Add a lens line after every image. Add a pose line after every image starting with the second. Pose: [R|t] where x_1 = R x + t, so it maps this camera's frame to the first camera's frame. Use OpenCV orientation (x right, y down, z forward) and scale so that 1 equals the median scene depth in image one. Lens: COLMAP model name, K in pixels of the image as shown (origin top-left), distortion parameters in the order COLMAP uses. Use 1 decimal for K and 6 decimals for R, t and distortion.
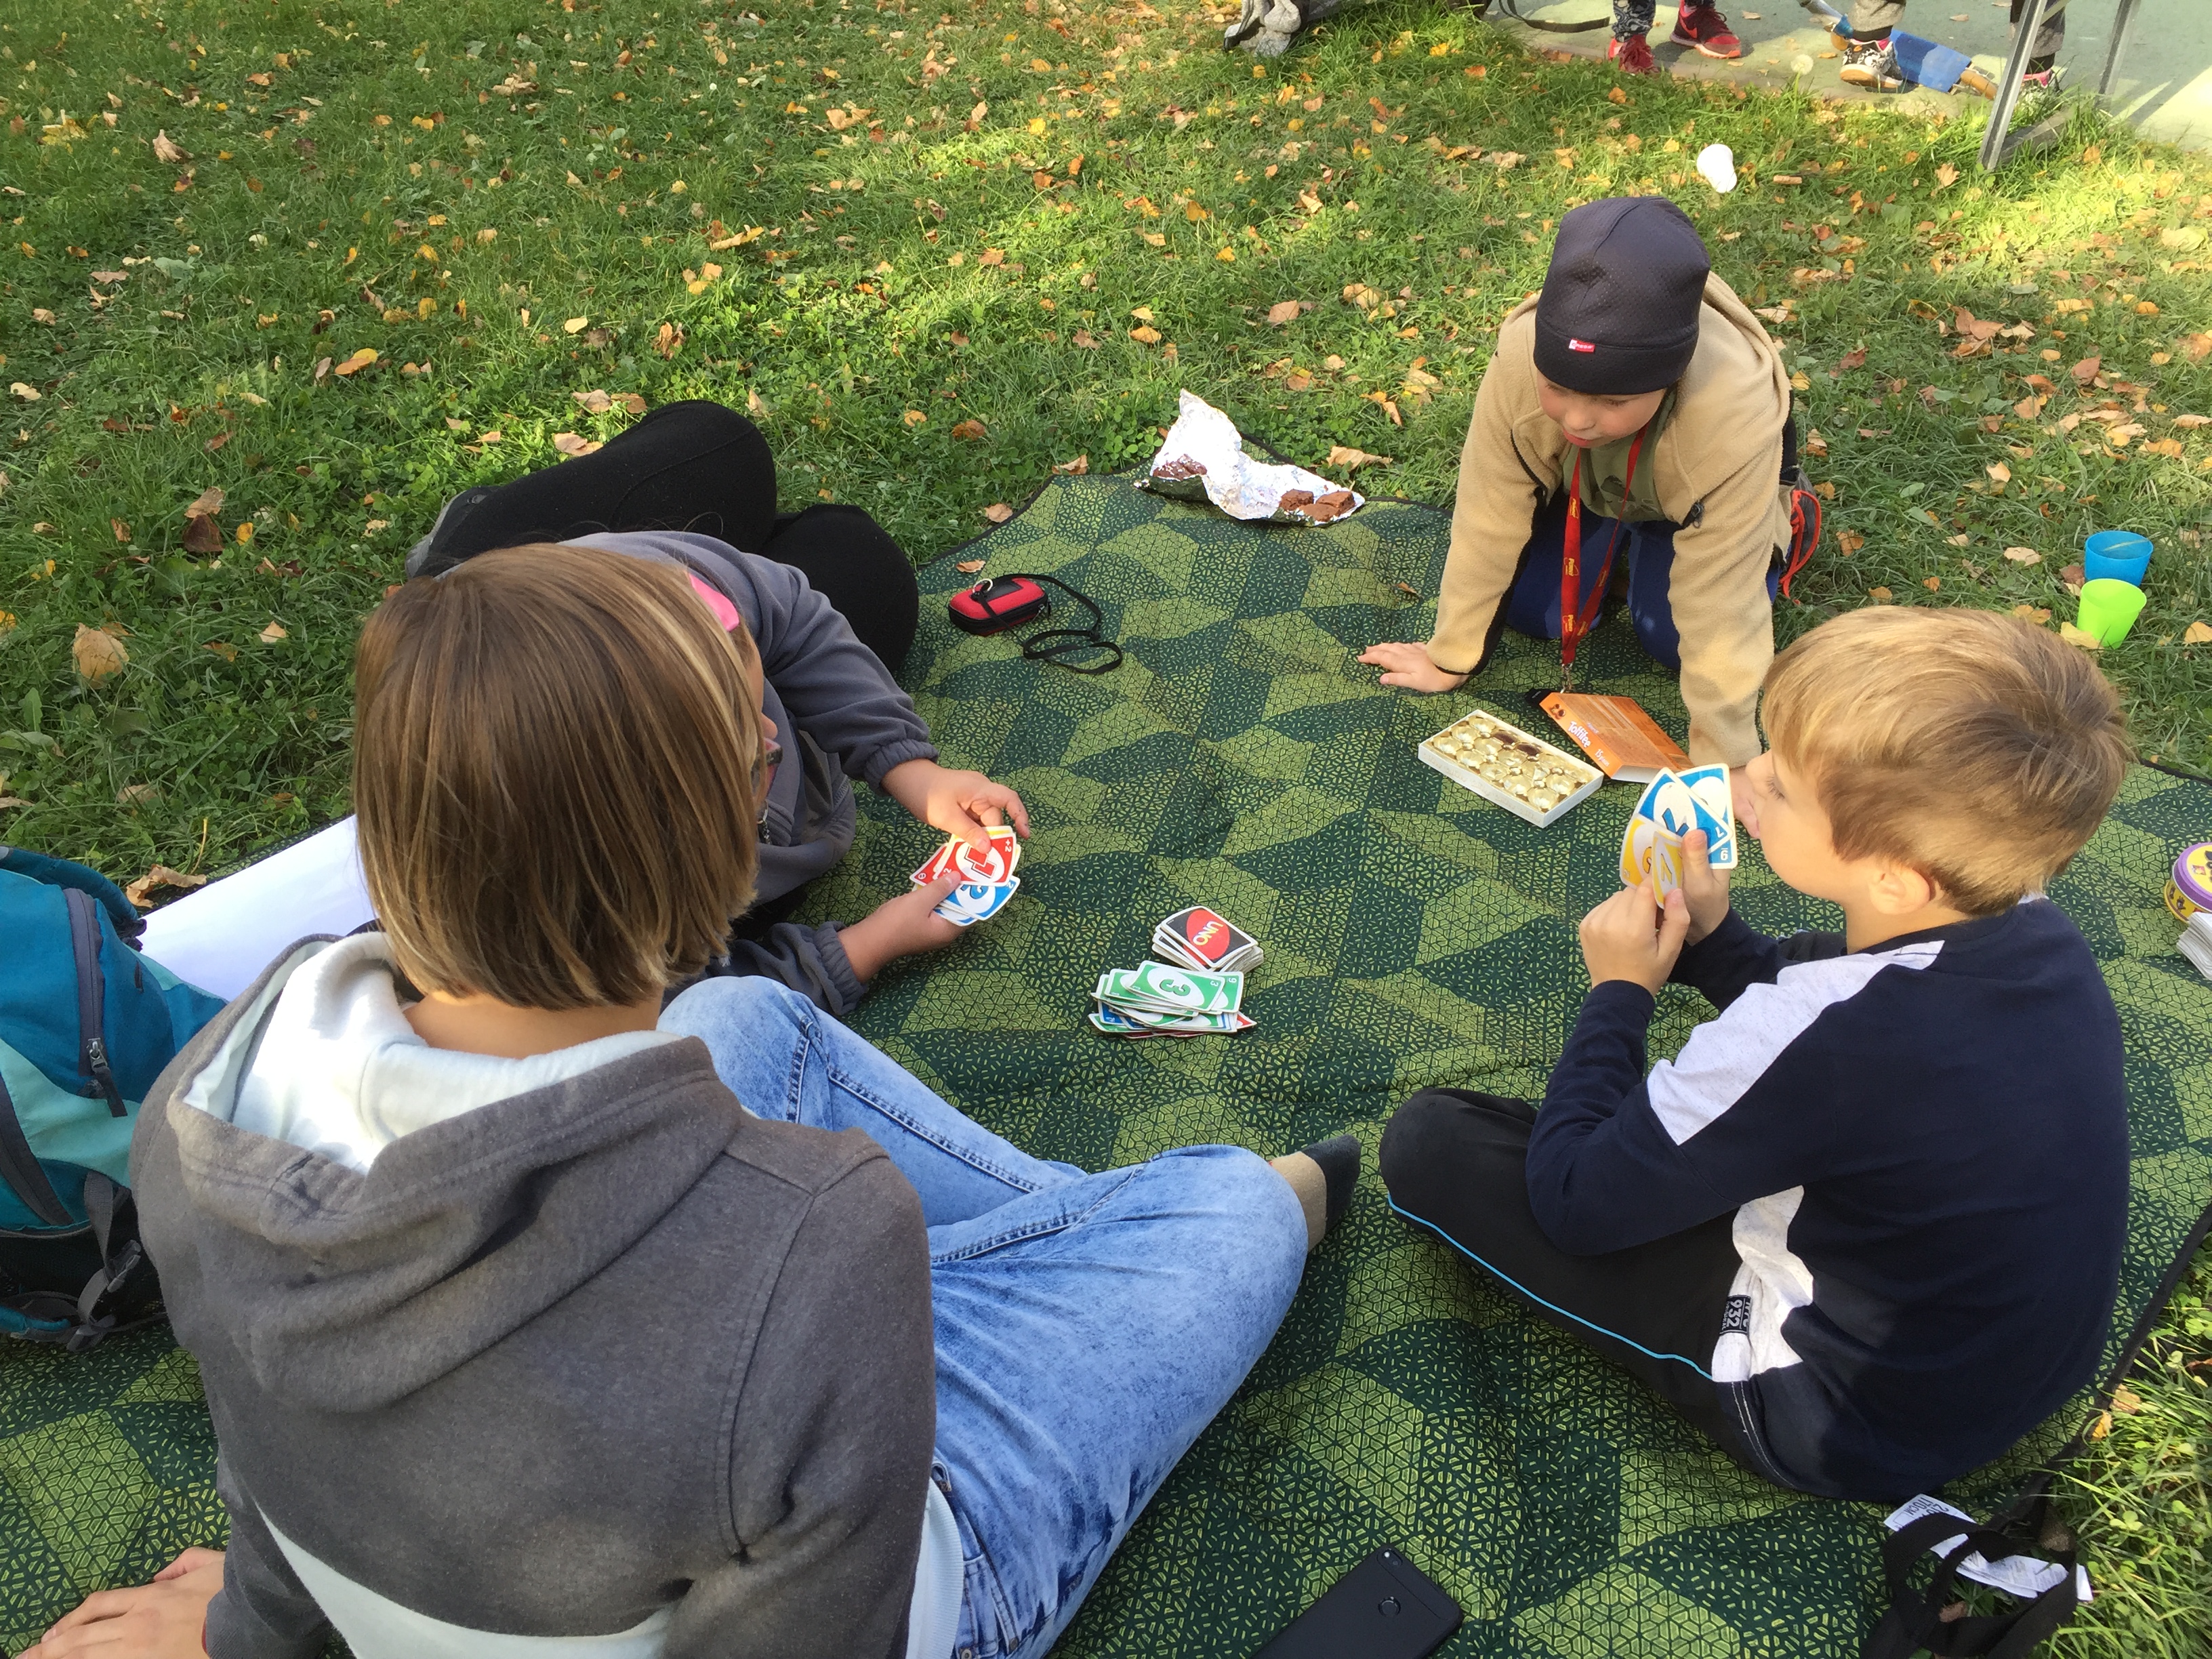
lens RADIAL K [[1895.0, 0, 1106.8], [0, 1895.0, 785.3], [0, 0, 1]] dist [0.068314, -0.069294]
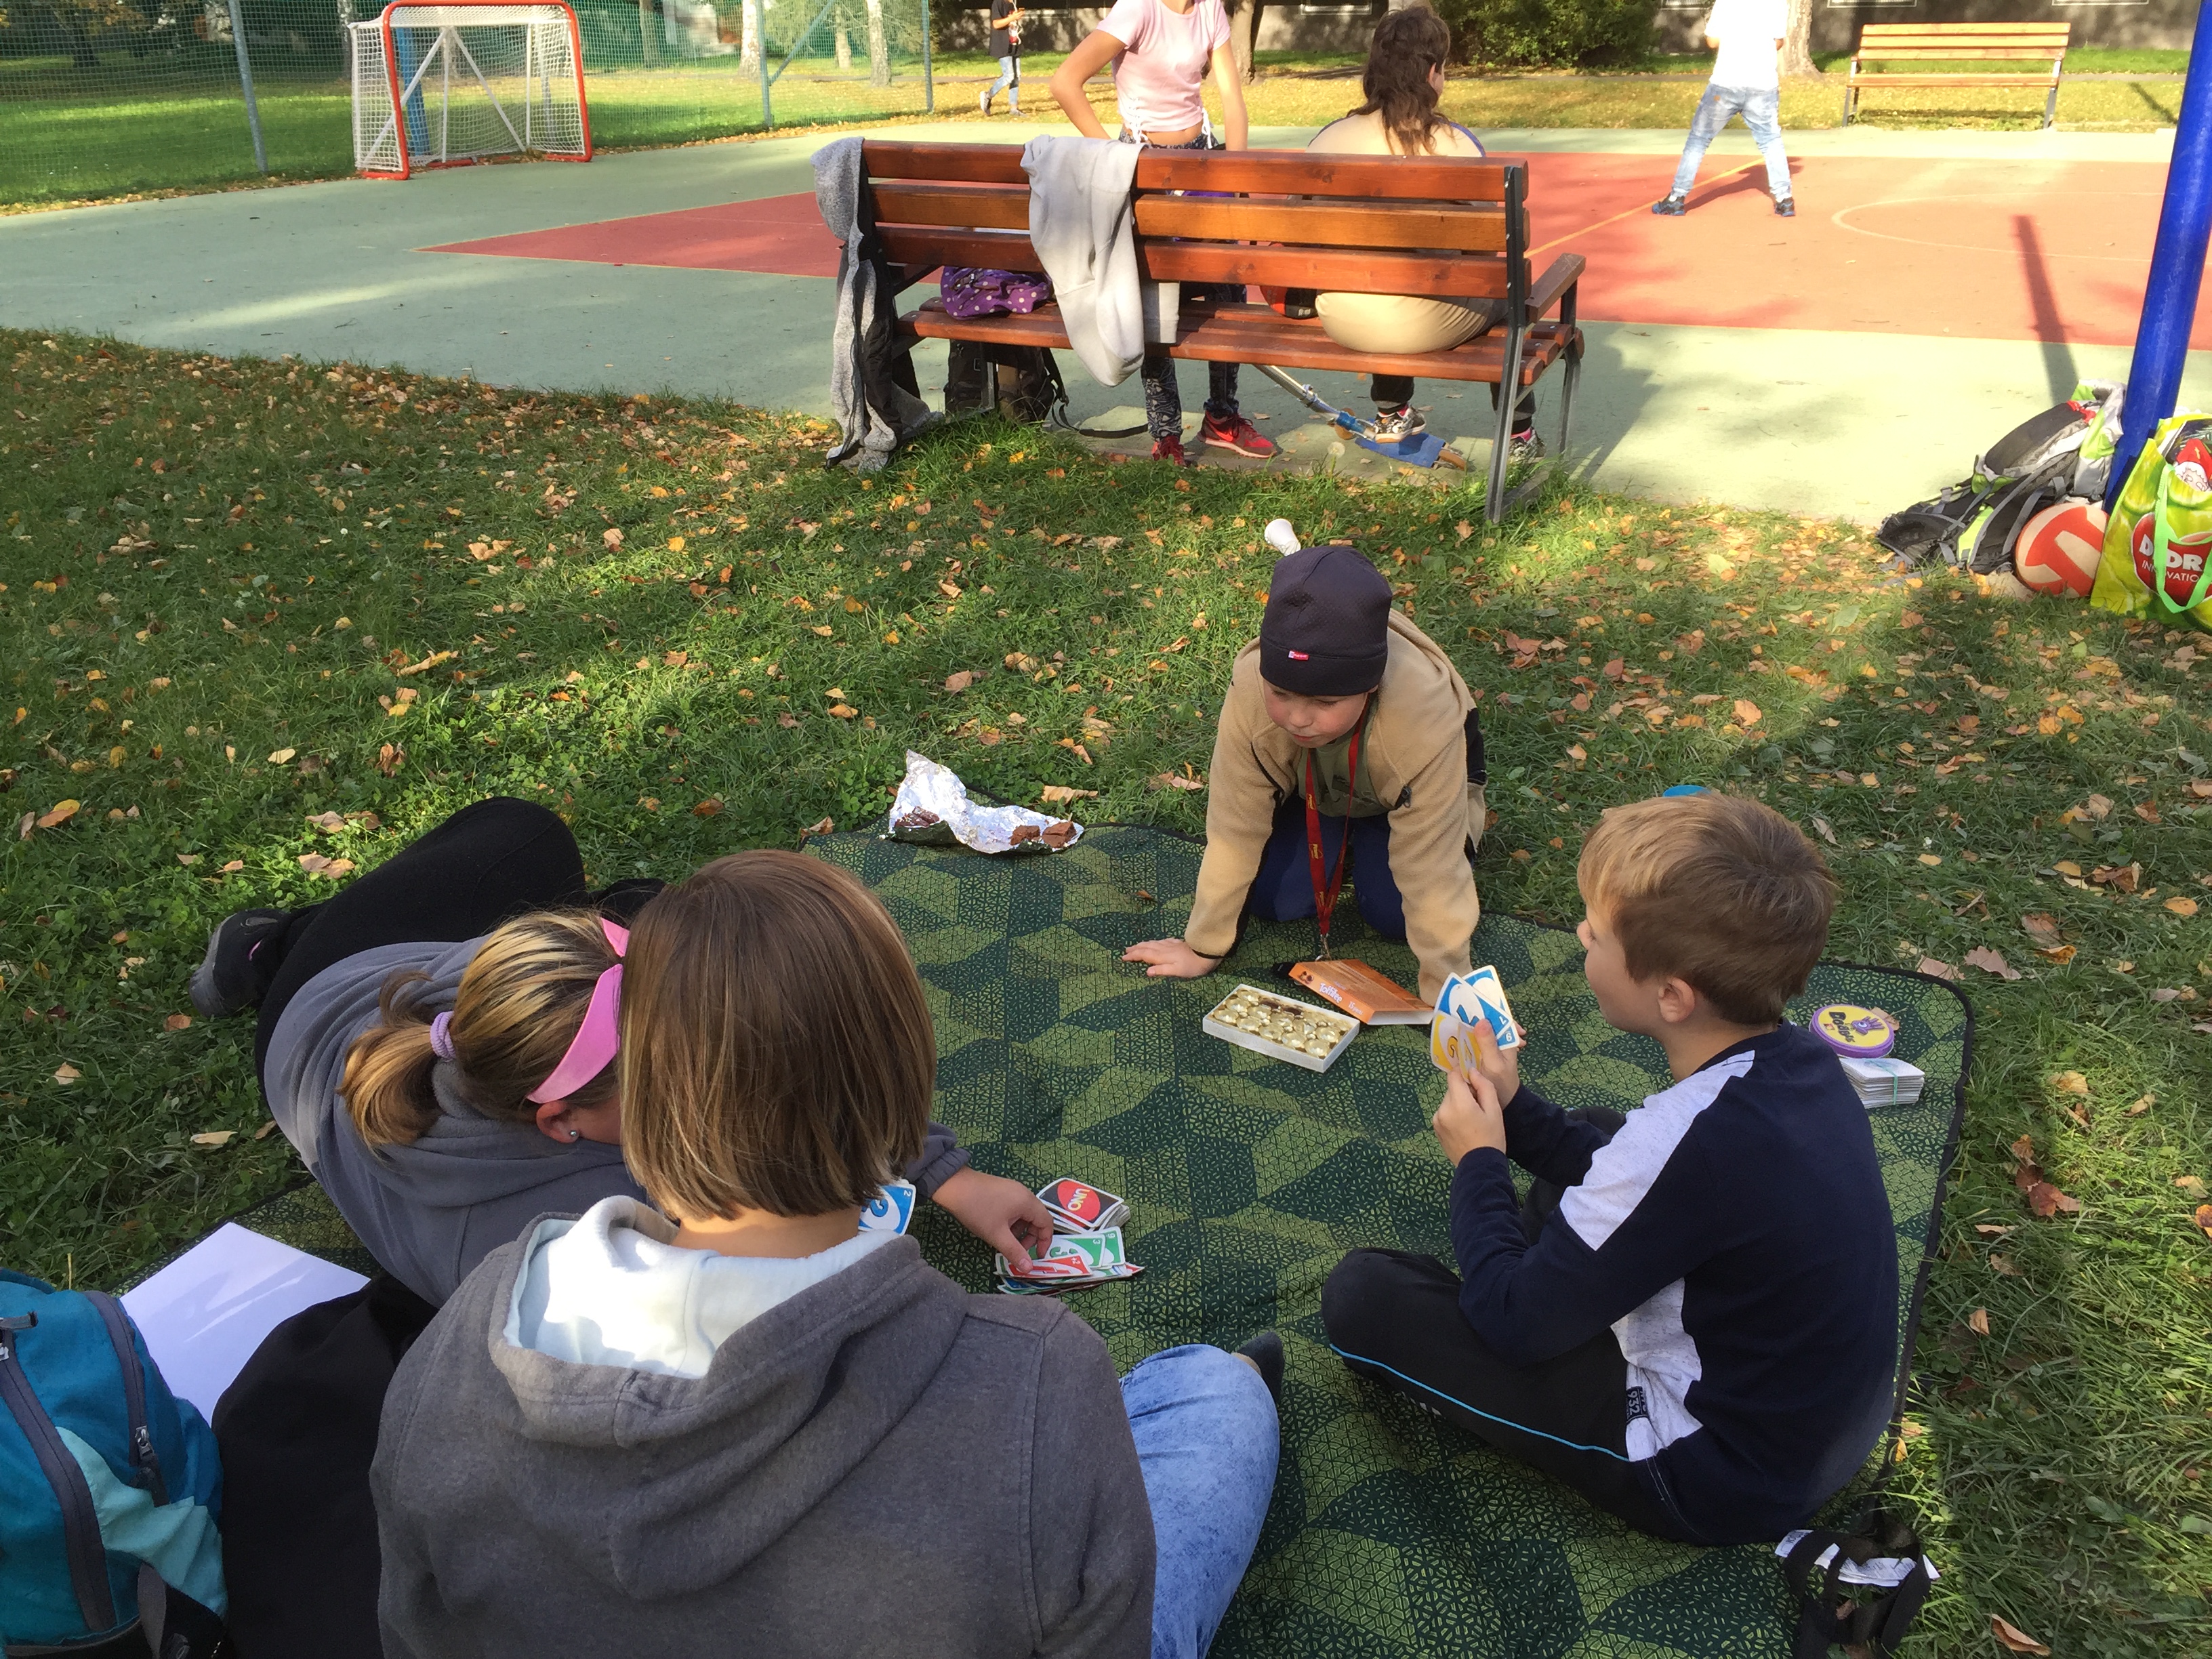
lens RADIAL K [[1895.0, 0, 1106.8], [0, 1895.0, 785.3], [0, 0, 1]] dist [0.068314, -0.069294]
pose [[0.964358, -0.103558, 0.243496, -0.116914], [0.149954, 0.972083, -0.180464, 0.029667], [-0.218010, 0.210545, 0.952965, -0.081920]]
